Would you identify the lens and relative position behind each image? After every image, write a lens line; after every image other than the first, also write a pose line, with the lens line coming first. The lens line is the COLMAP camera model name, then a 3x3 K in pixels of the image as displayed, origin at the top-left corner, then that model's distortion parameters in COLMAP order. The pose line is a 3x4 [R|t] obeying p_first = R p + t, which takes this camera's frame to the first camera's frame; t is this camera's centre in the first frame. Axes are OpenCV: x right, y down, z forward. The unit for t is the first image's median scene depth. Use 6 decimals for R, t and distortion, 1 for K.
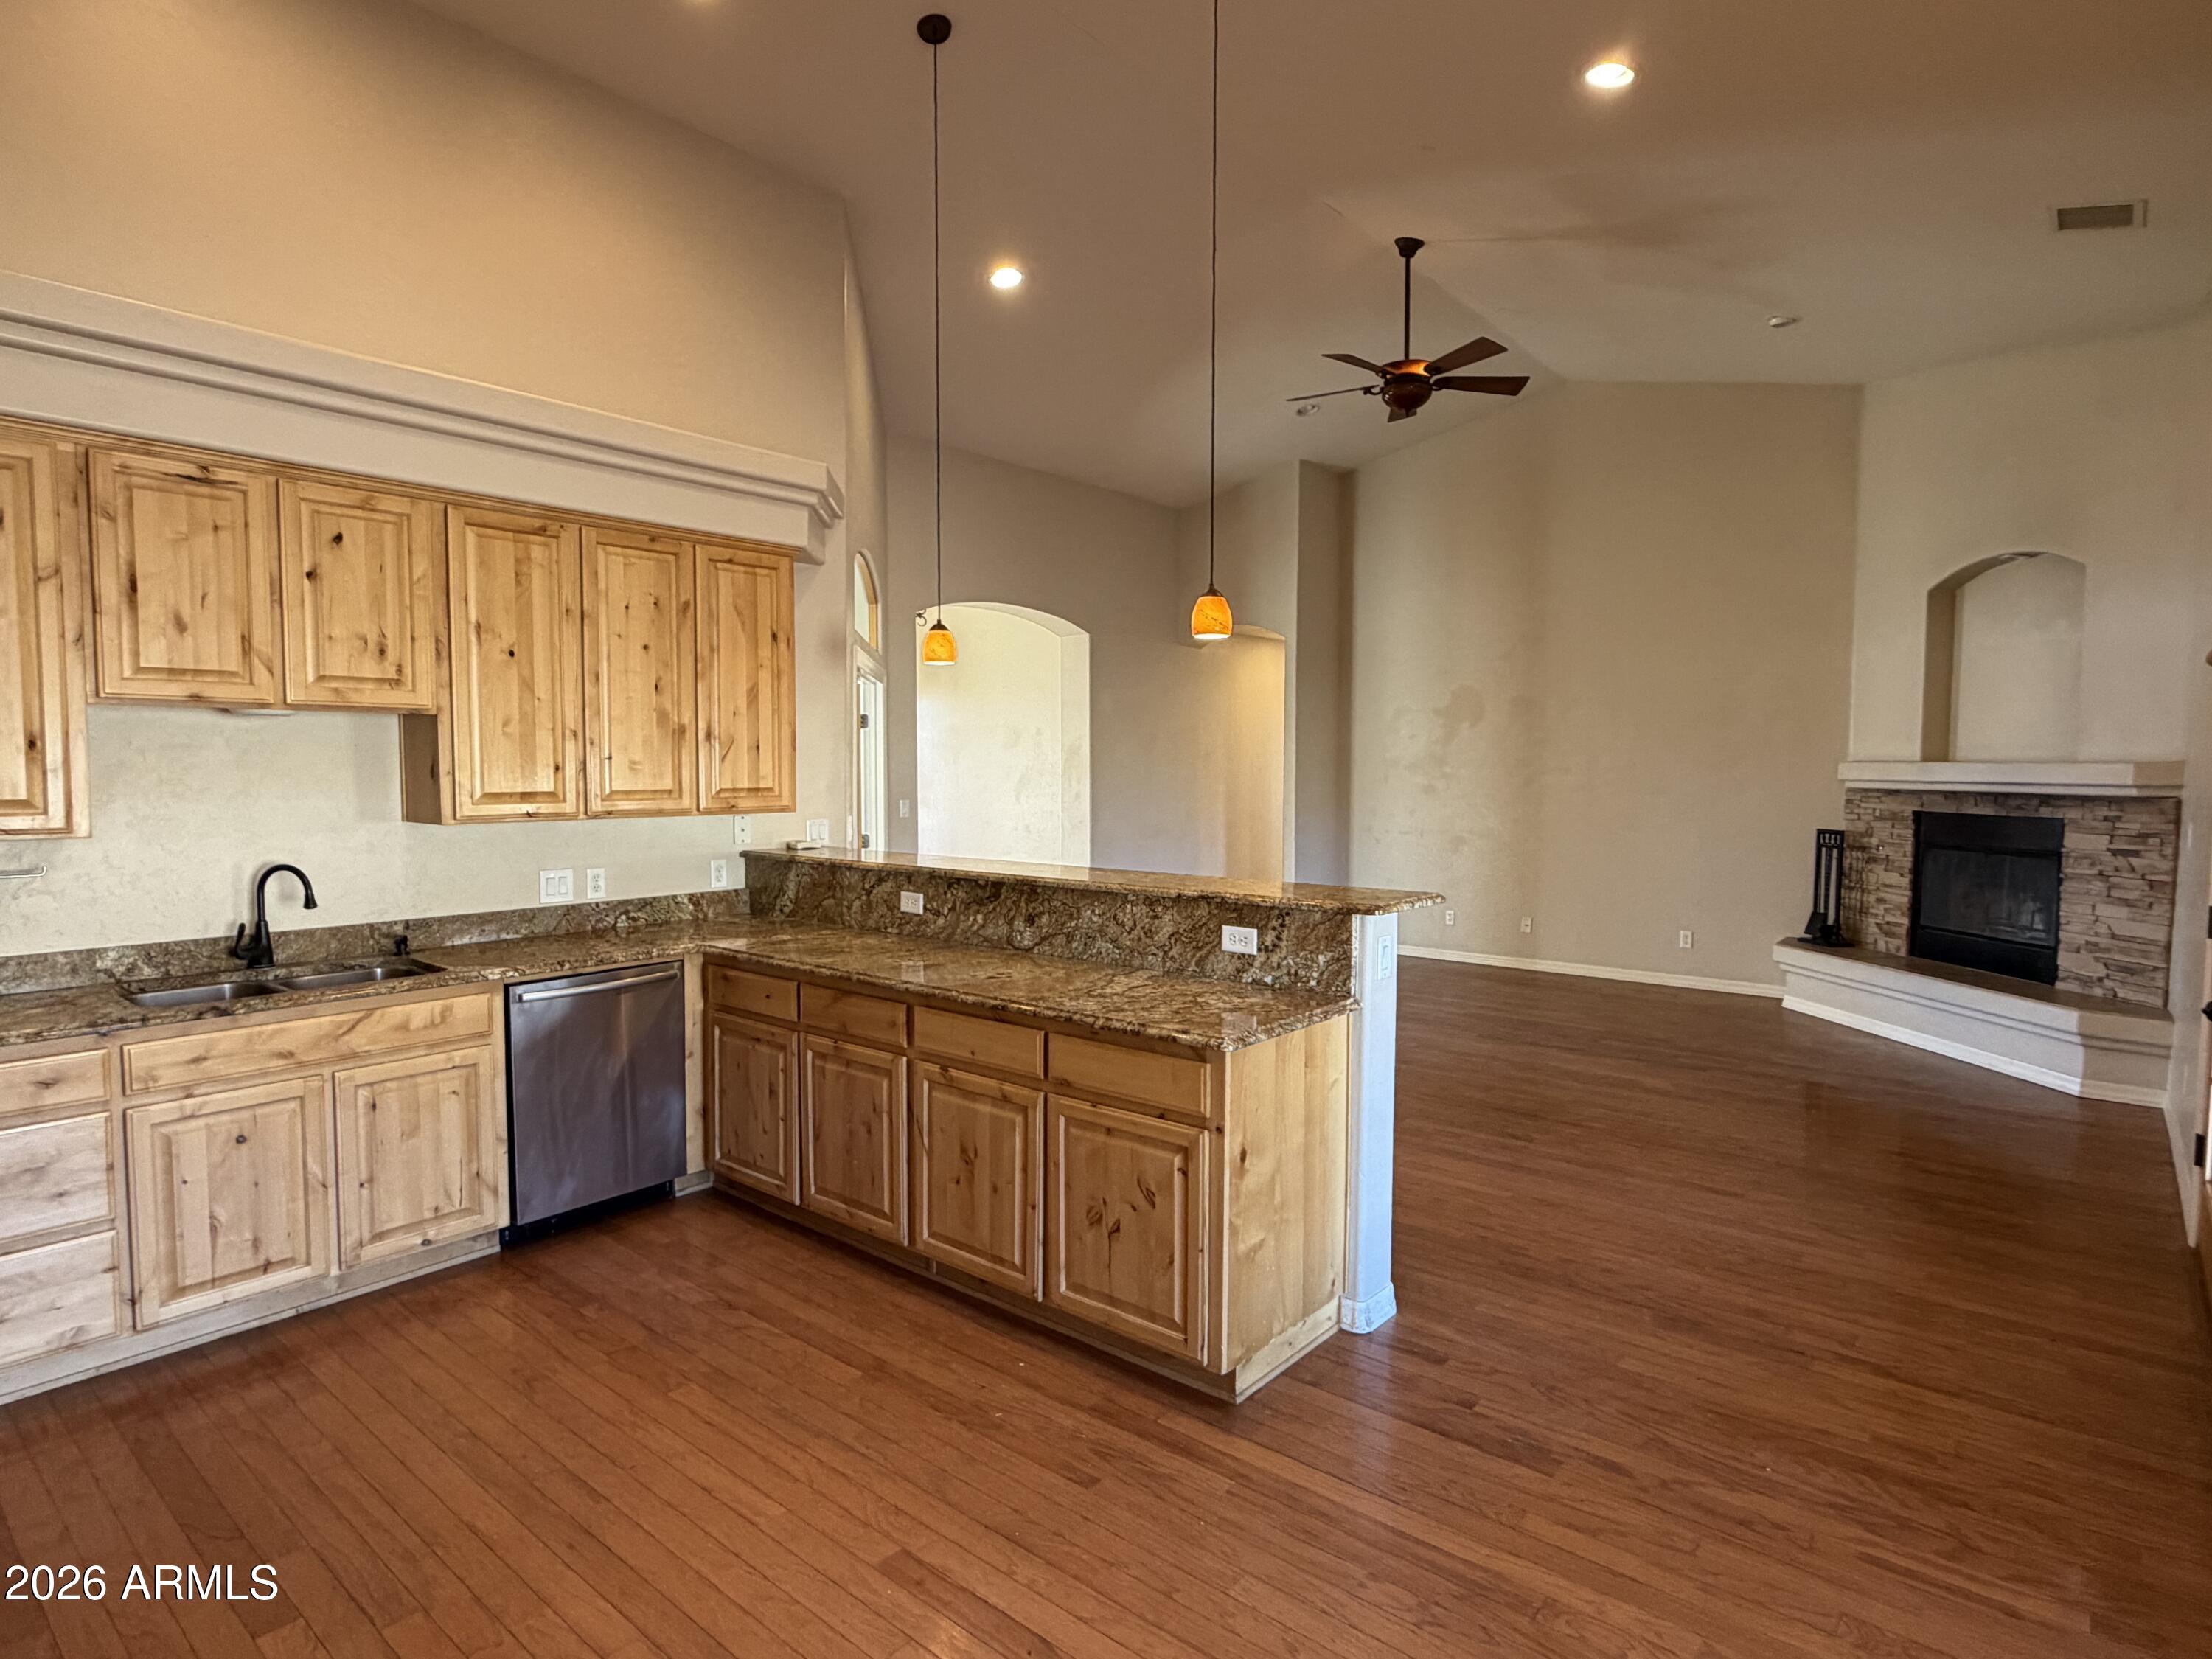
lens RADIAL K [[1190.4, 0, 1101.4], [0, 1190.4, 831.1], [0, 0, 1]] dist [-0.001554, 0.000330]
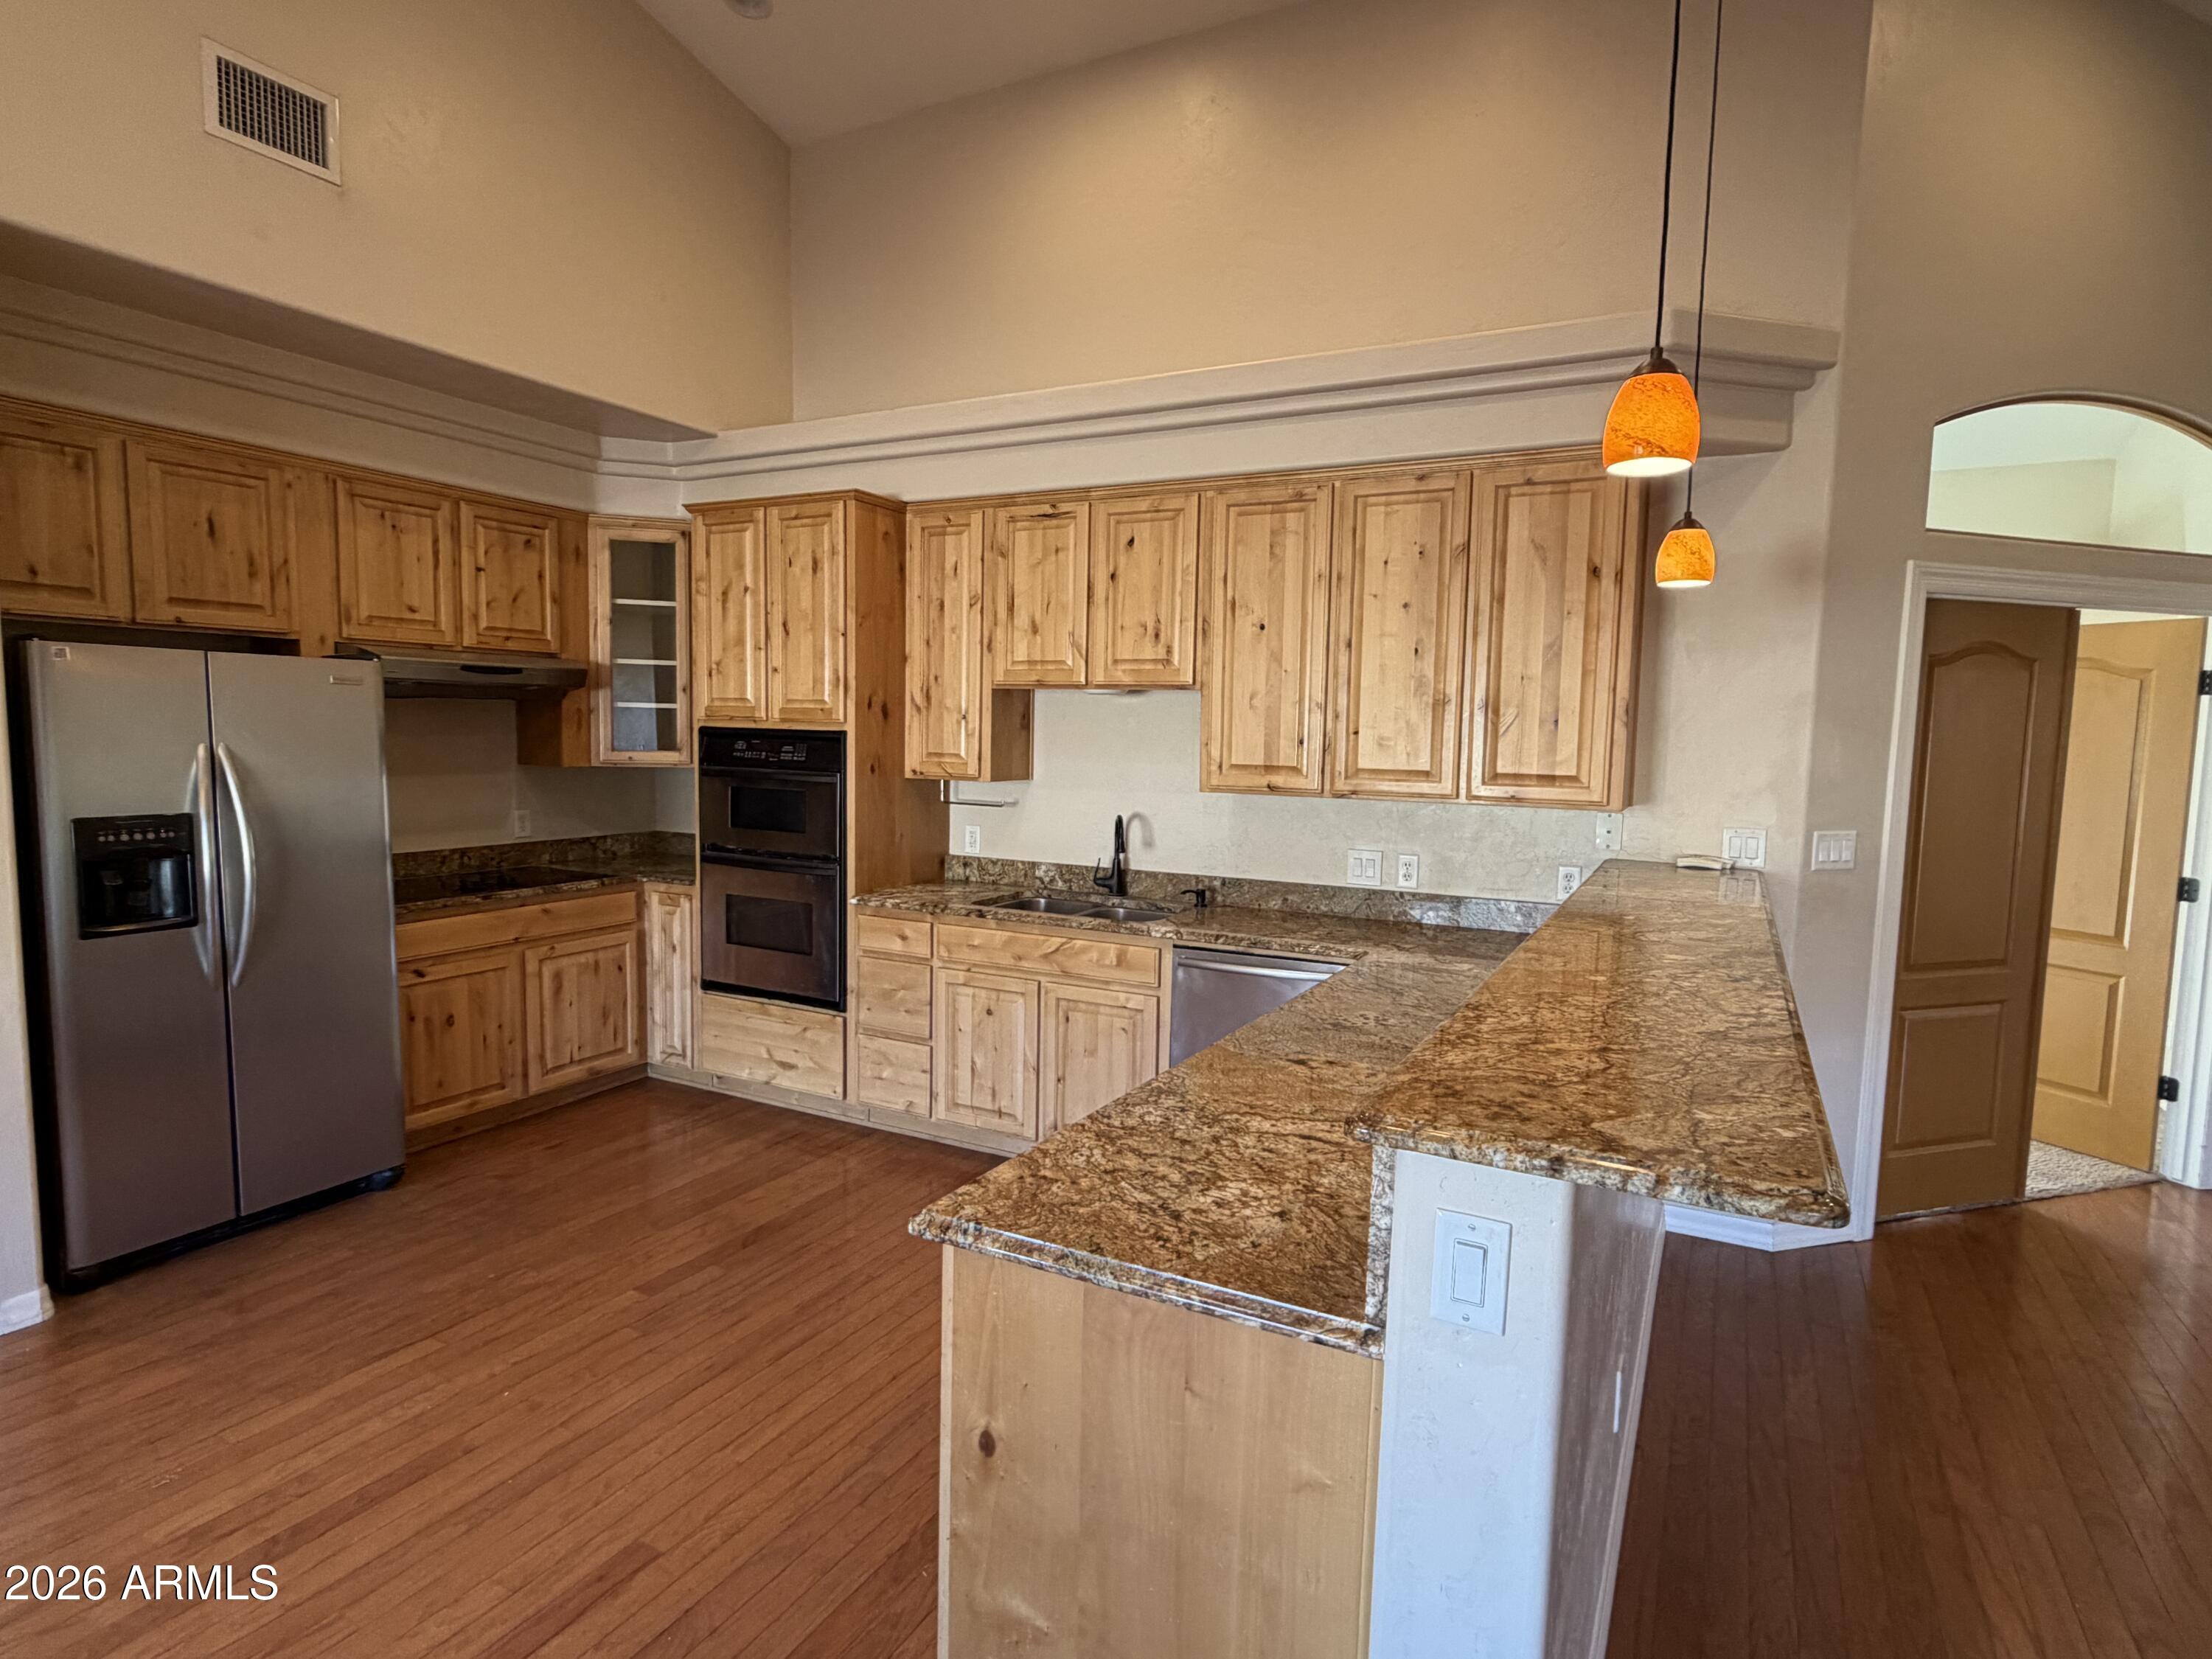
lens RADIAL K [[1190.4, 0, 1101.6], [0, 1190.4, 830.7], [0, 0, 1]] dist [-0.001554, 0.000330]
pose [[0.209465, 0.090090, -0.973657, 0.506926], [-0.073301, 0.994392, 0.076239, -0.048038], [0.975065, 0.055401, 0.214894, 0.709970]]
